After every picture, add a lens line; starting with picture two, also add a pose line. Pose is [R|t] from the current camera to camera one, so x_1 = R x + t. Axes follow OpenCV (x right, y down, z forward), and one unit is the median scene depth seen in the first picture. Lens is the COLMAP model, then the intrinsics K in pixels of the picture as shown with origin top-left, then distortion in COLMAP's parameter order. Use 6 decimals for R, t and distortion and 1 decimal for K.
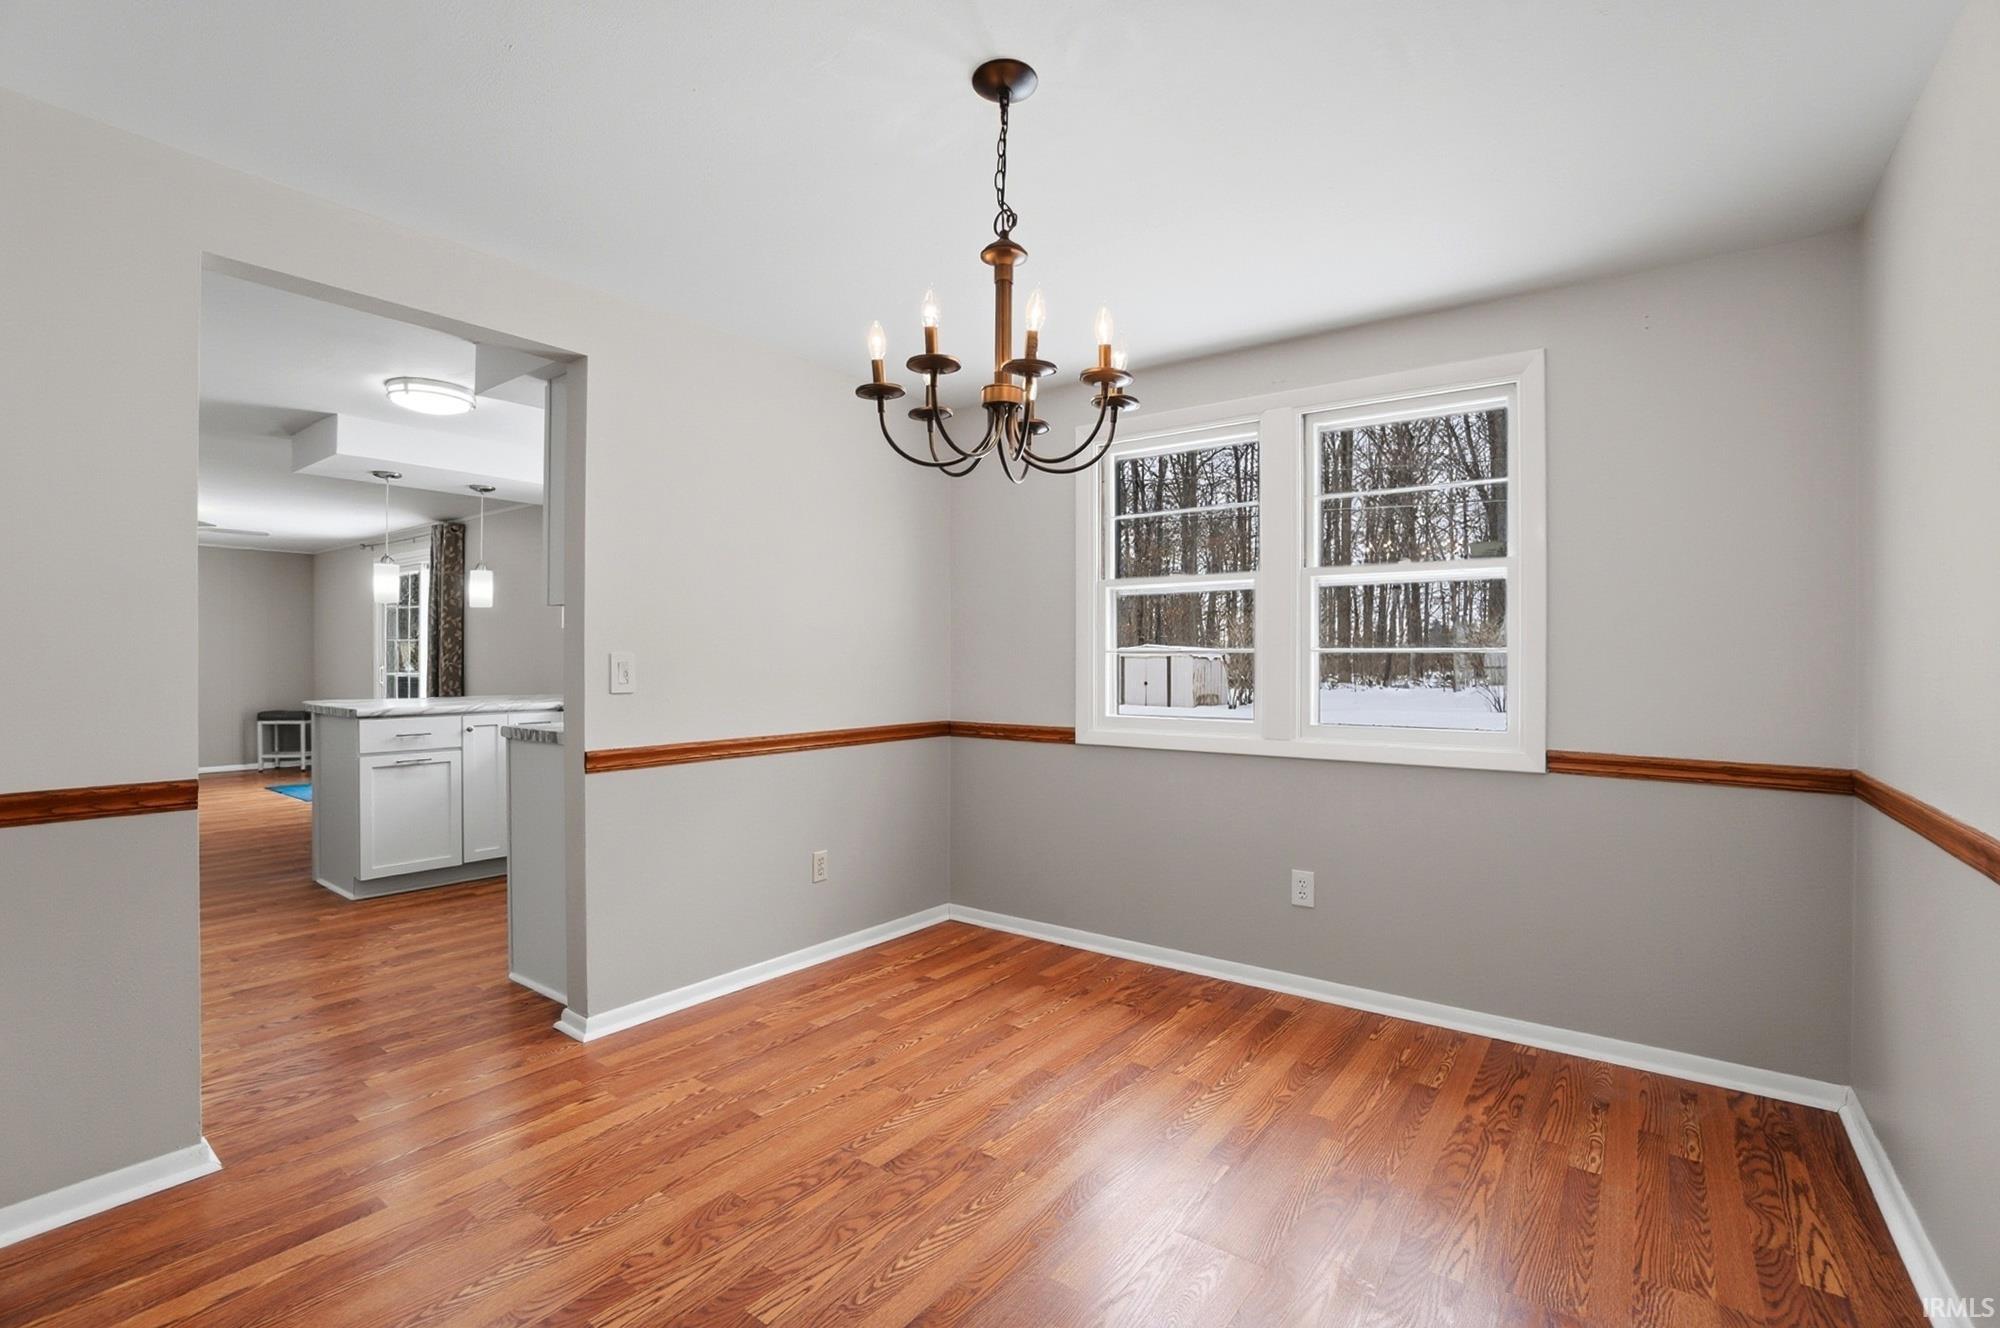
lens RADIAL K [[886.7, 0, 991.1], [0, 886.7, 659.3], [0, 0, 1]] dist [-0.037933, 0.004405]
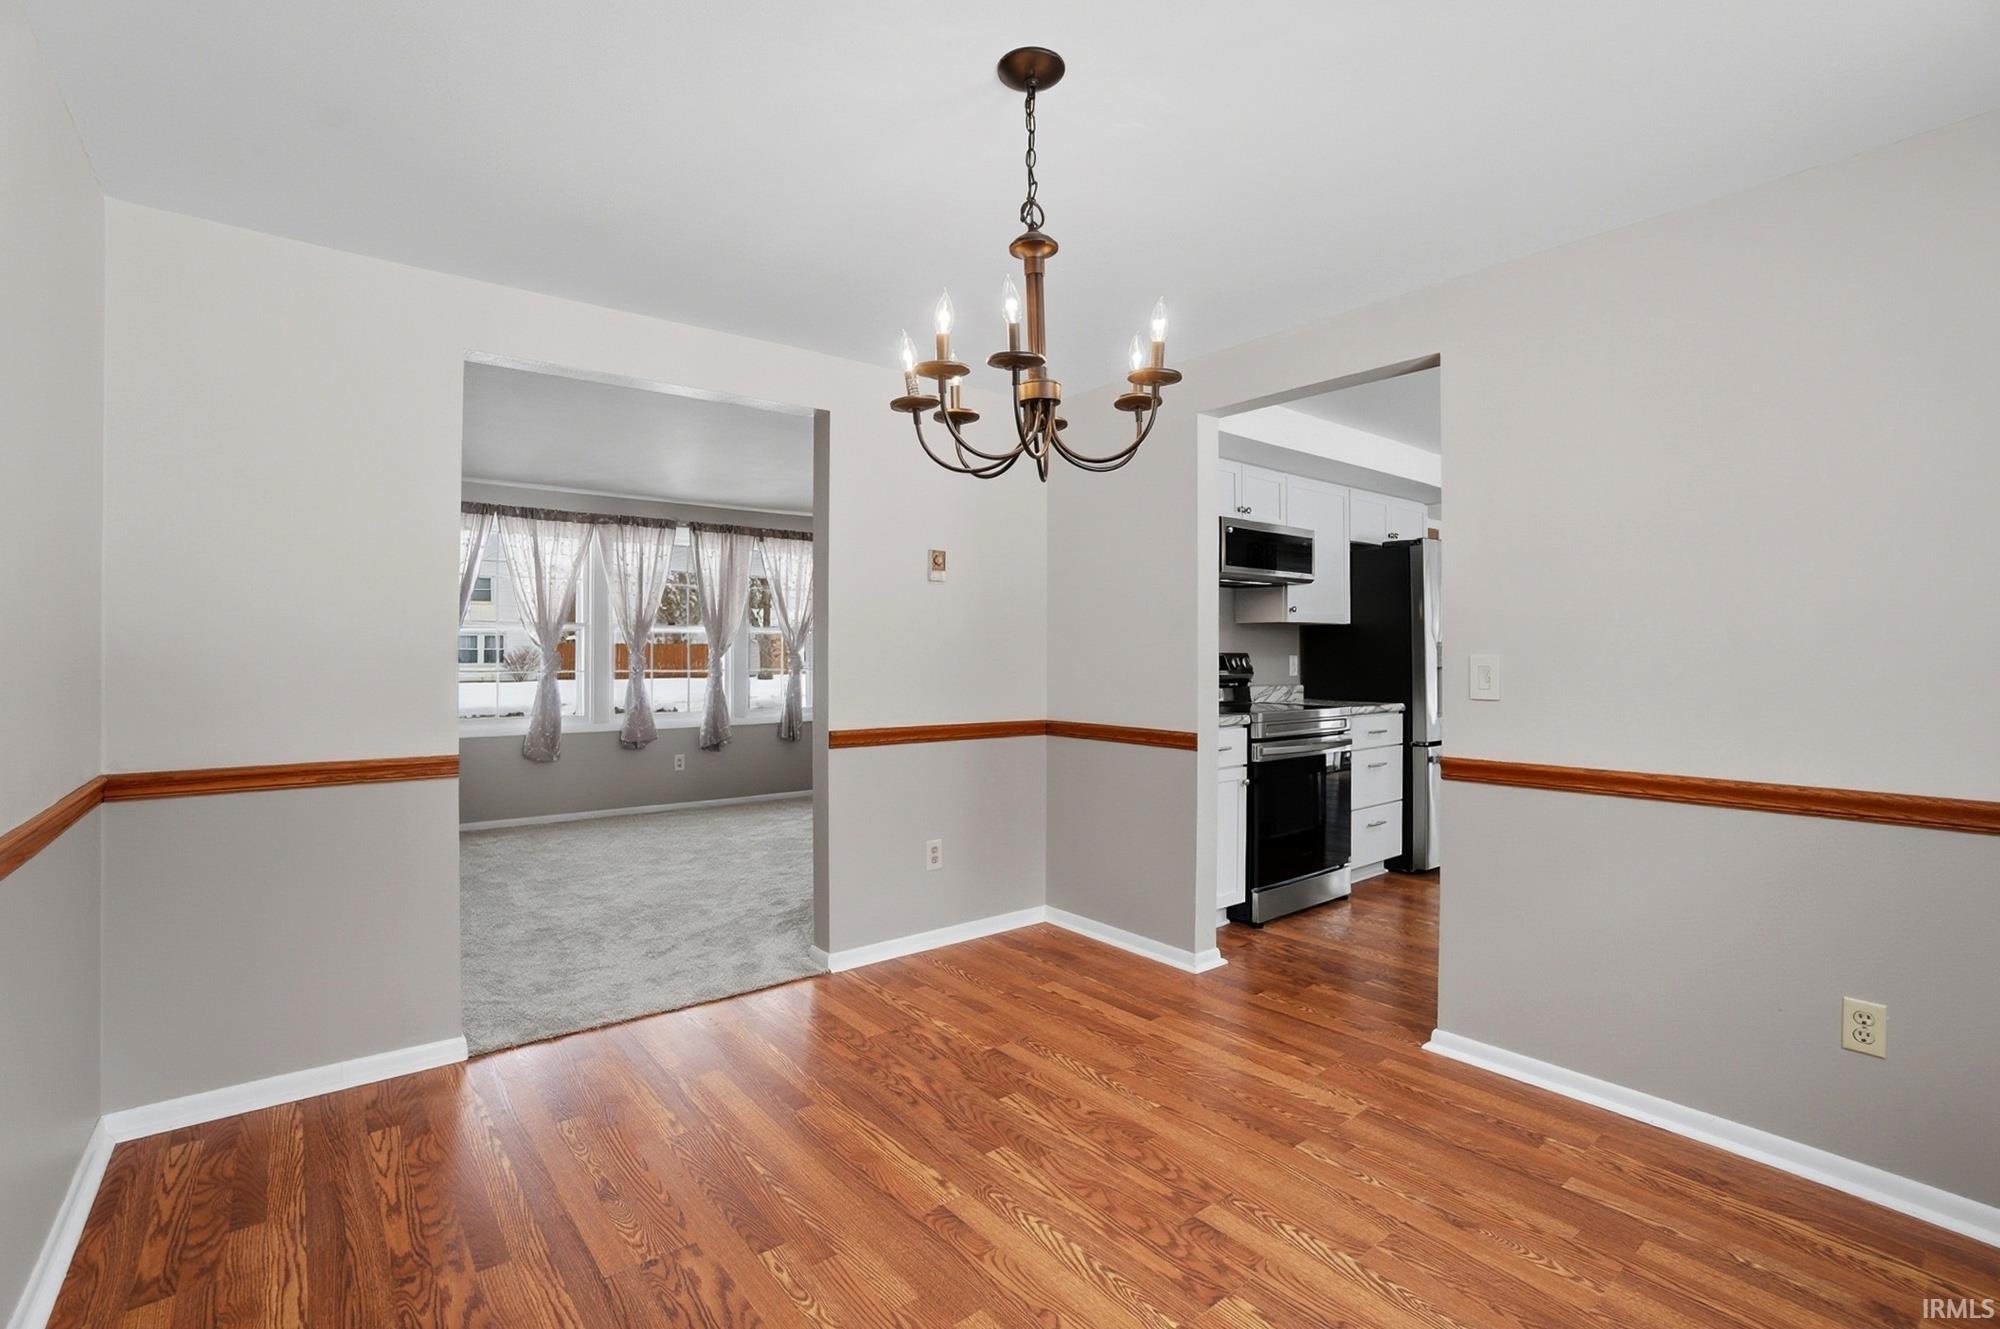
lens RADIAL K [[886.7, 0, 998.0], [0, 886.7, 655.3], [0, 0, 1]] dist [-0.037933, 0.004405]
pose [[-0.220798, 0.001682, -0.975318, 0.681913], [-0.002906, 0.999993, 0.002383, -0.009333], [0.975315, 0.003360, -0.220791, 0.840281]]
